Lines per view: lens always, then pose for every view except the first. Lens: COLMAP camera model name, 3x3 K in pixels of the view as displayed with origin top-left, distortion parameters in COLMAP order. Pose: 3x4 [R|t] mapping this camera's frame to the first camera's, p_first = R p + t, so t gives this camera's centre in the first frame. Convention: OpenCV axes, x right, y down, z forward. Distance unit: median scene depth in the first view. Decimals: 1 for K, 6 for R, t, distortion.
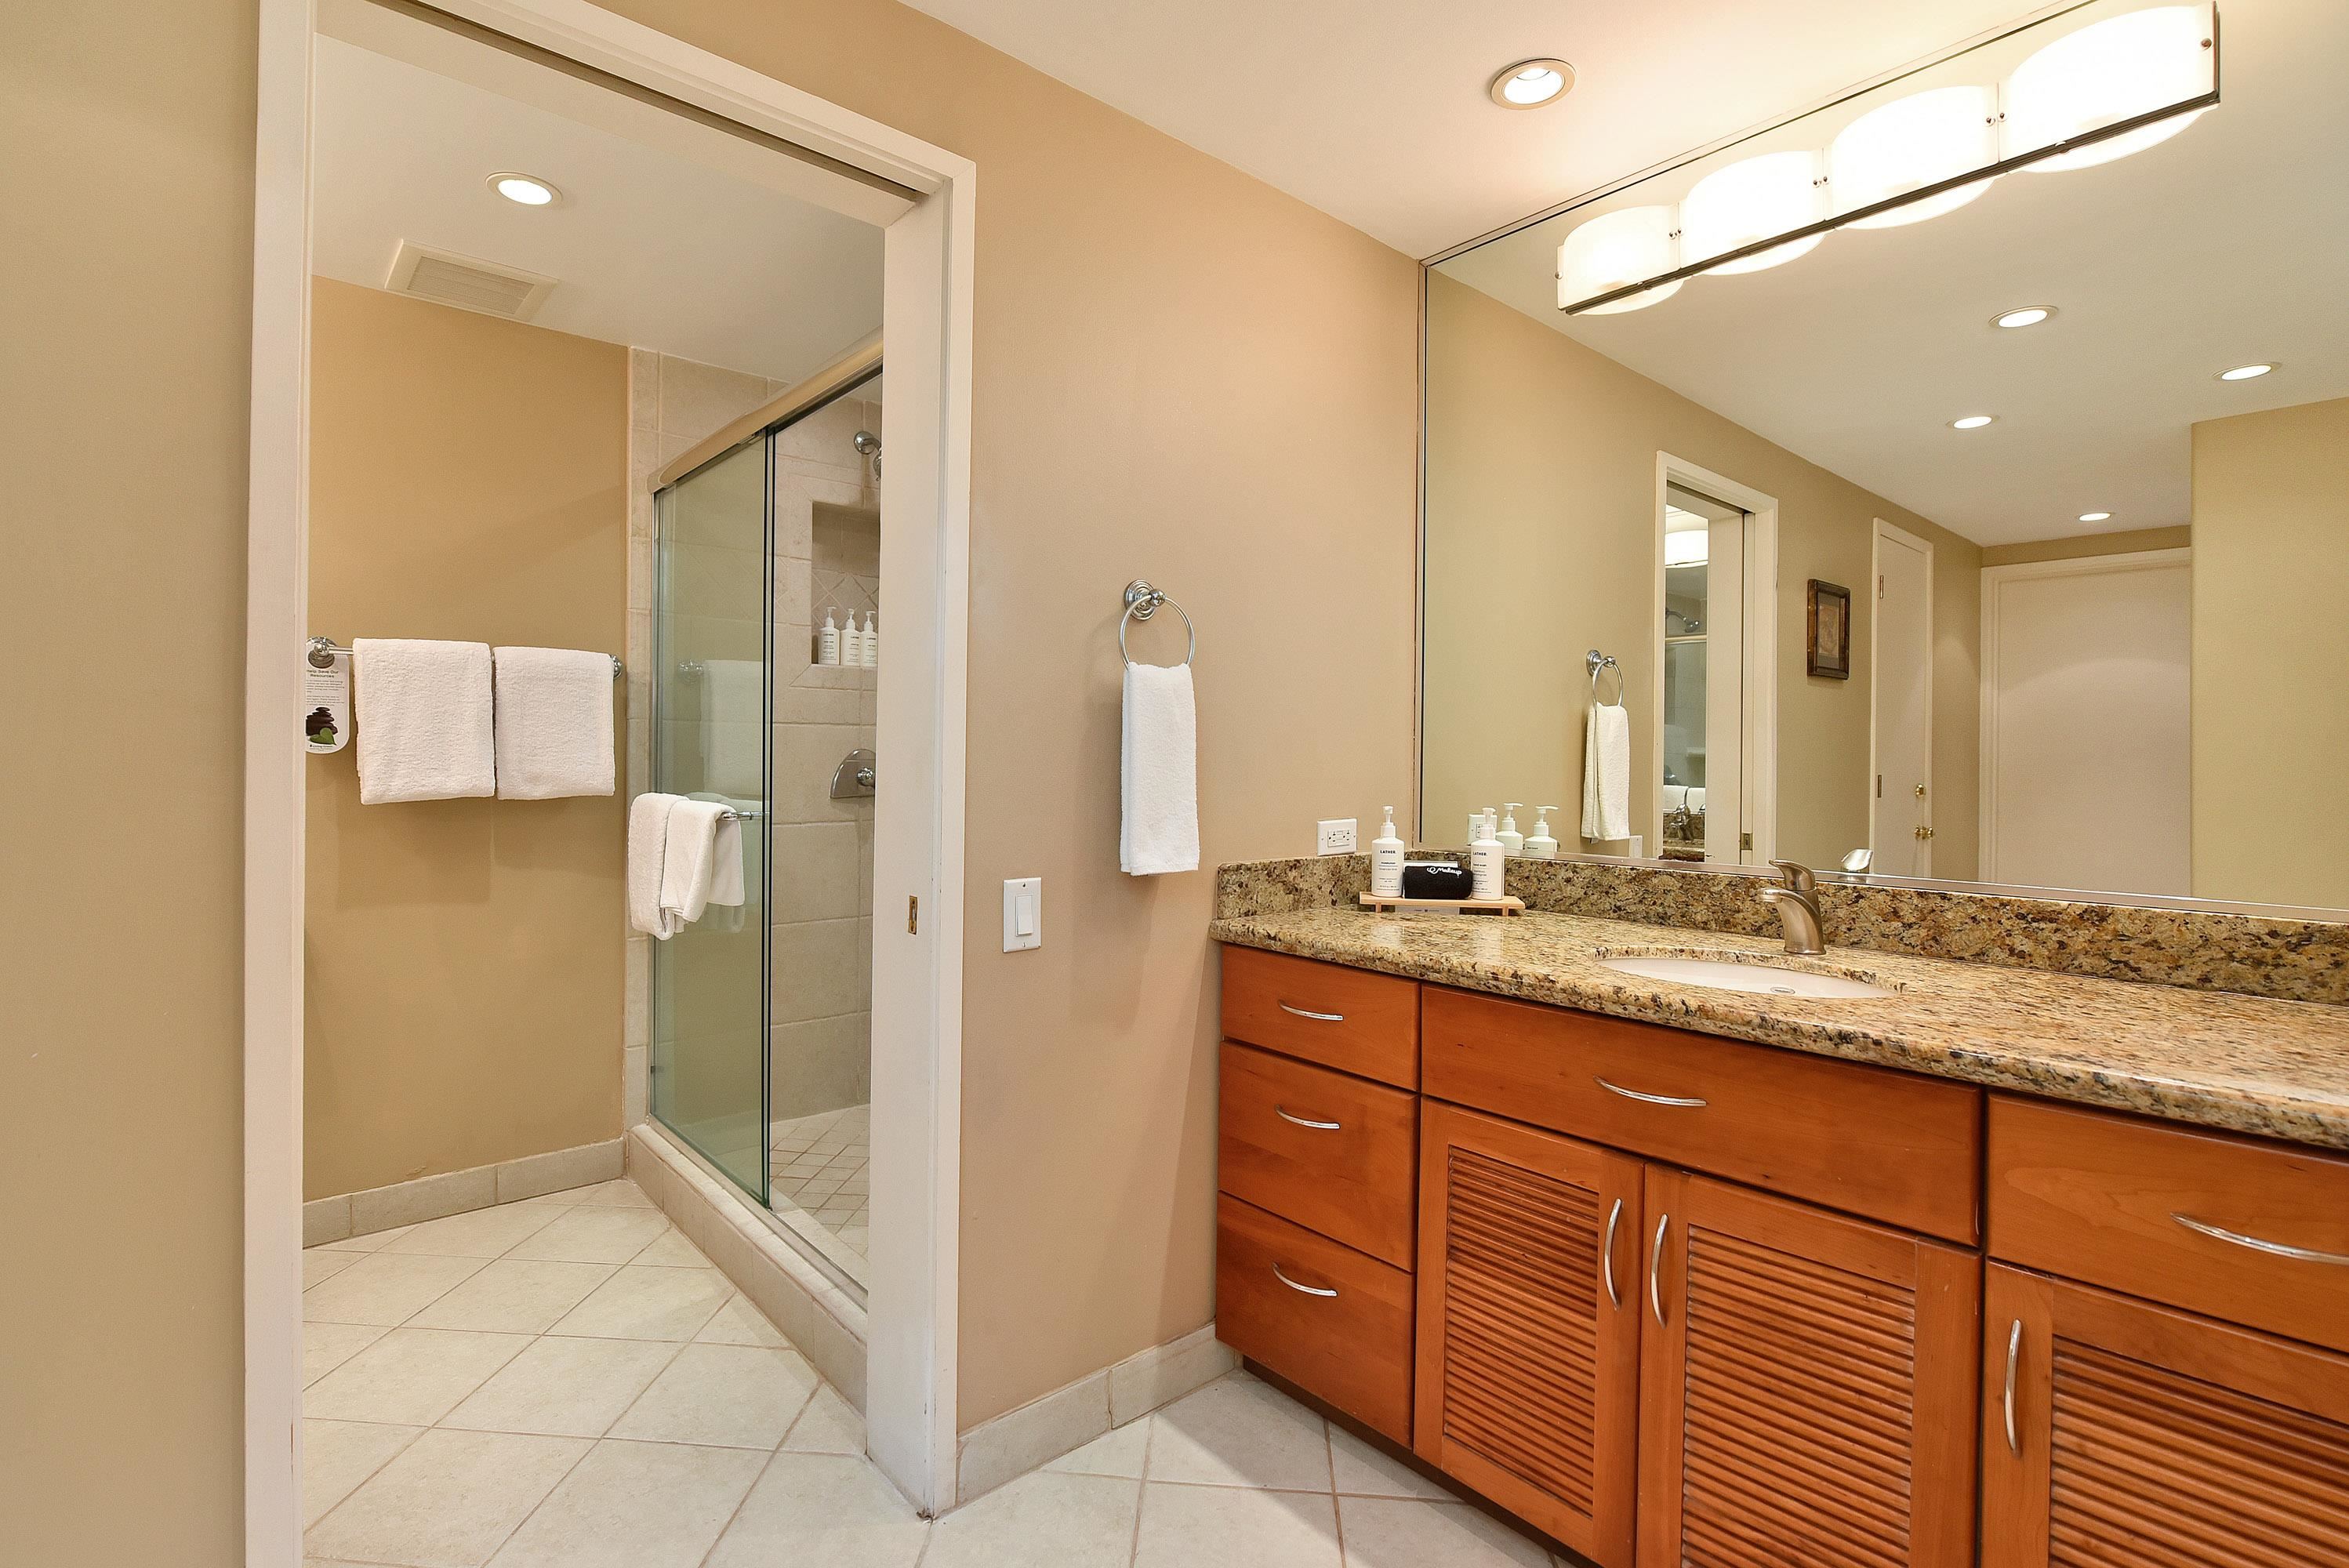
lens RADIAL K [[1084.9, 0, 1216.1], [0, 1084.9, 769.3], [0, 0, 1]] dist [-0.000332, -0.000454]
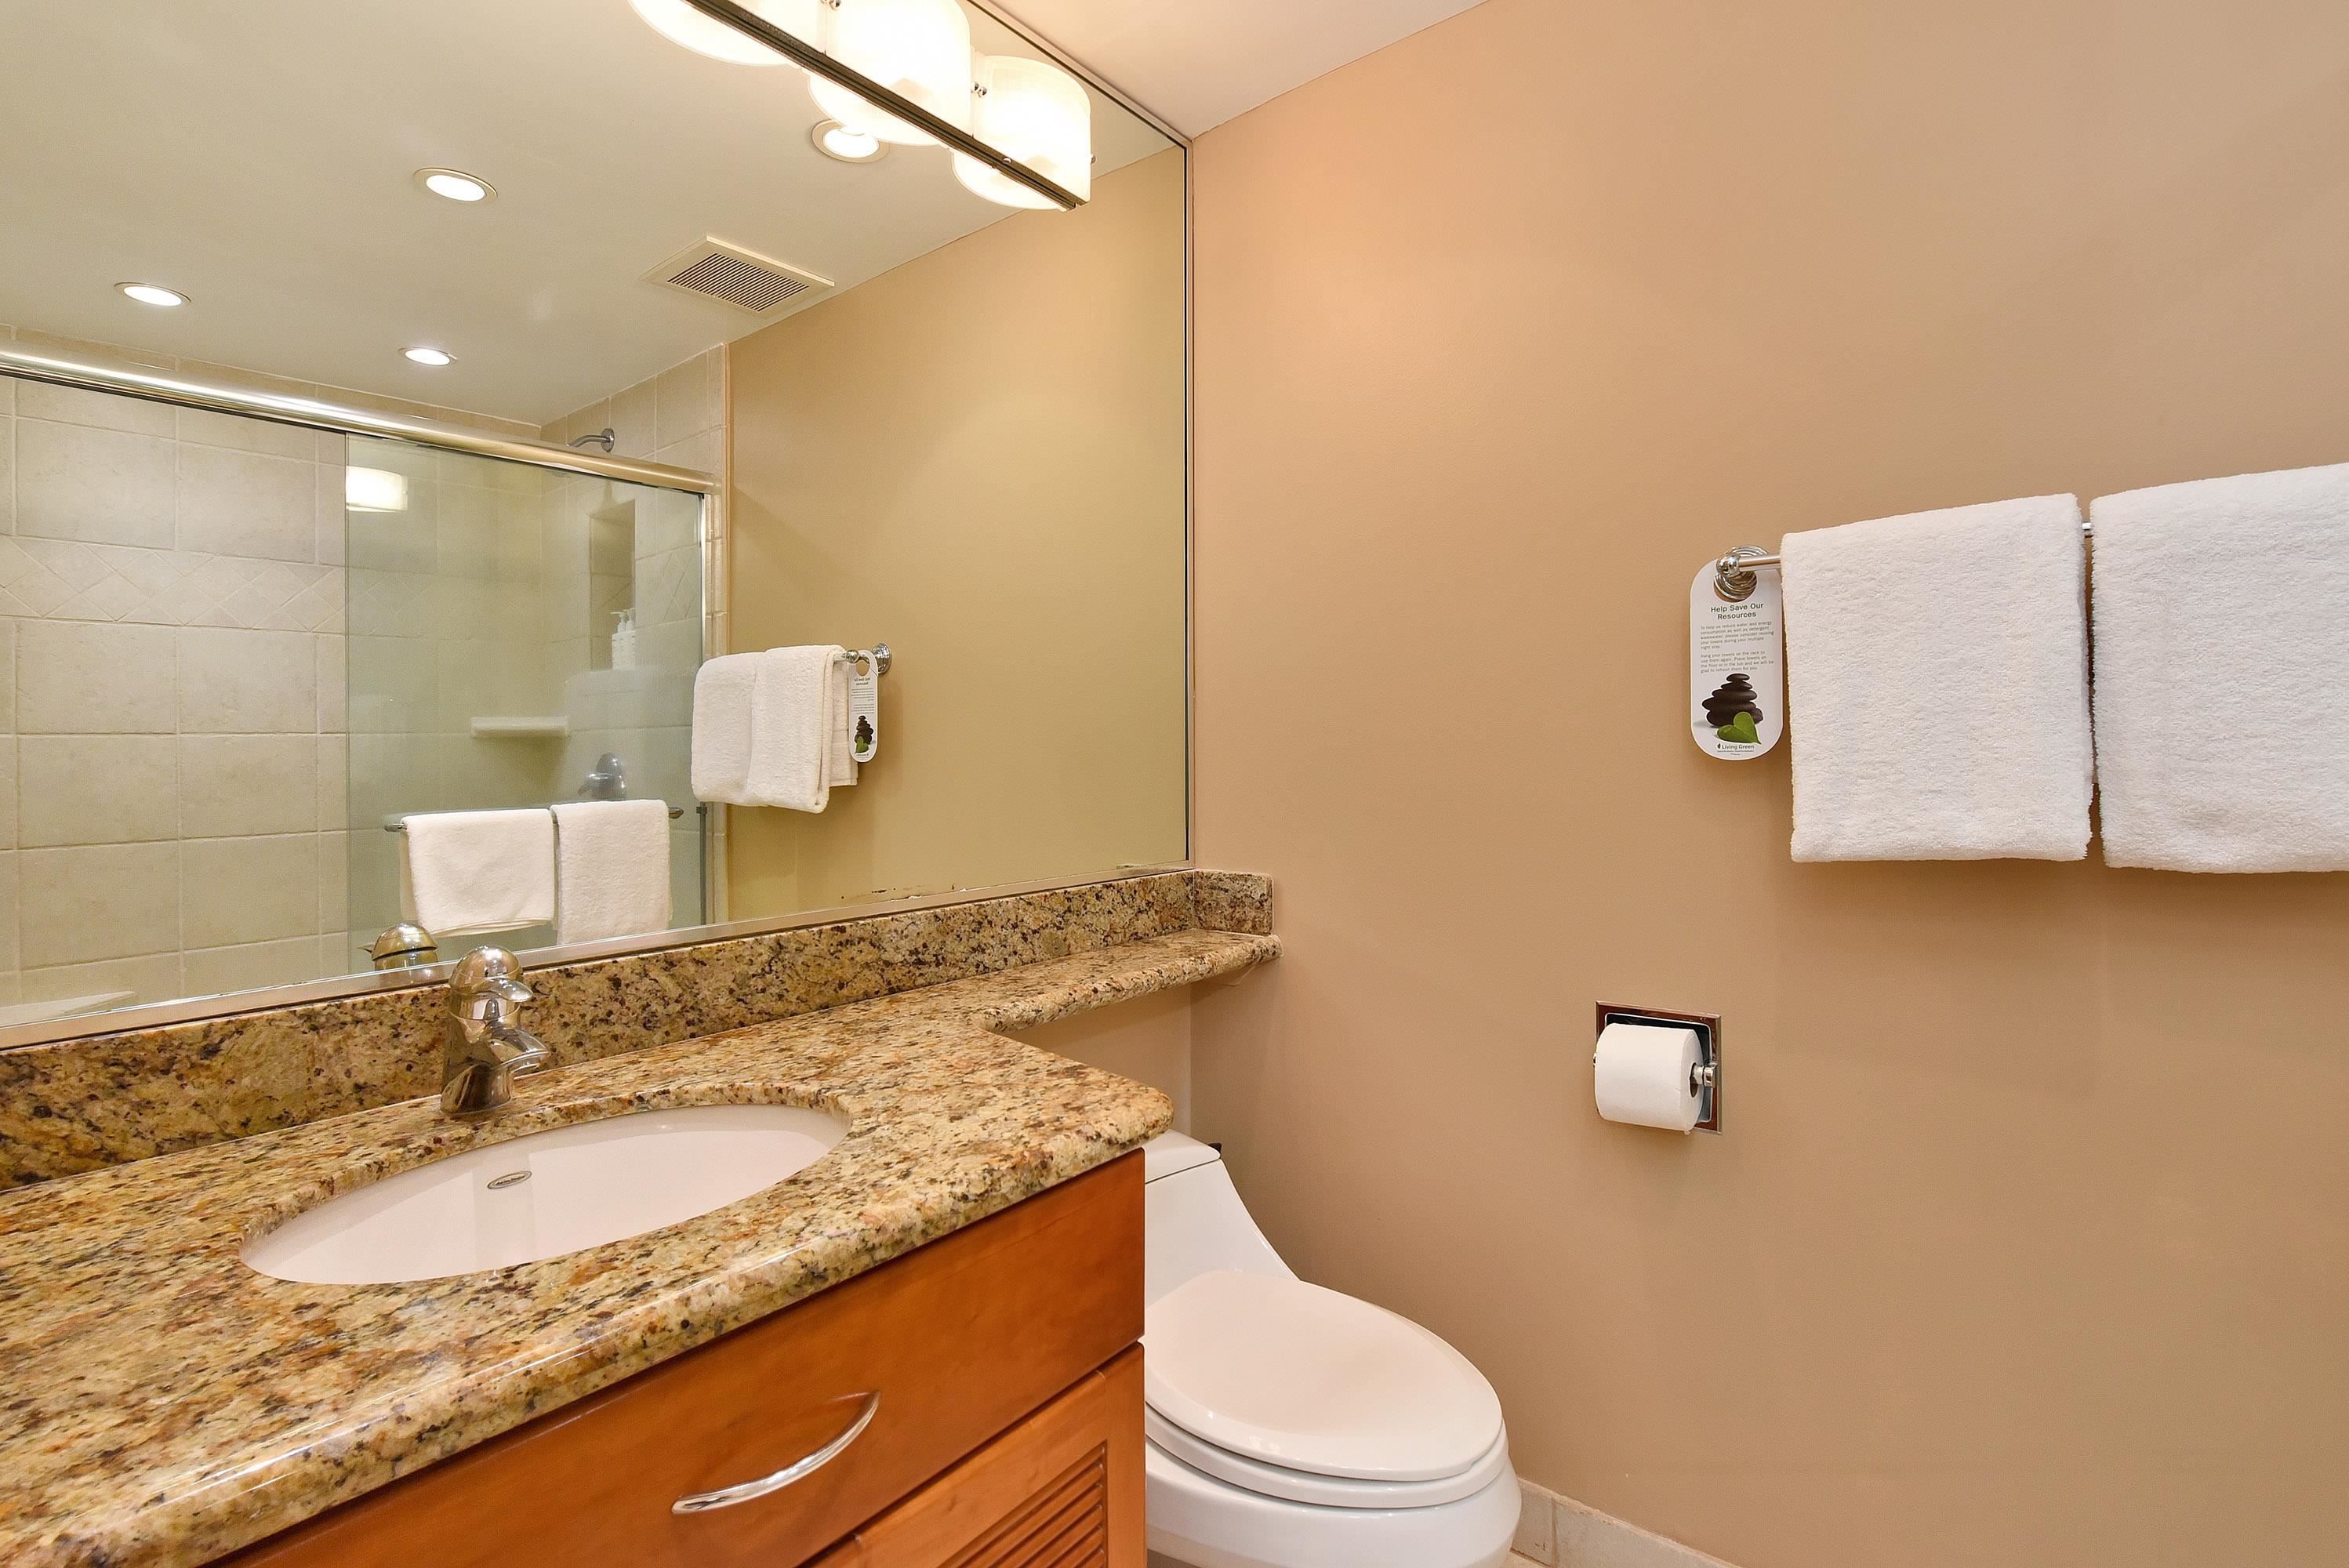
lens RADIAL K [[1060.1, 0, 1179.9], [0, 1060.1, 758.1], [0, 0, 1]] dist [-0.002238, -0.000455]
pose [[0.149398, -0.006302, -0.988757, -0.439398], [0.002547, 0.999979, -0.005989, -0.016609], [0.988774, -0.001624, 0.149410, 0.822479]]
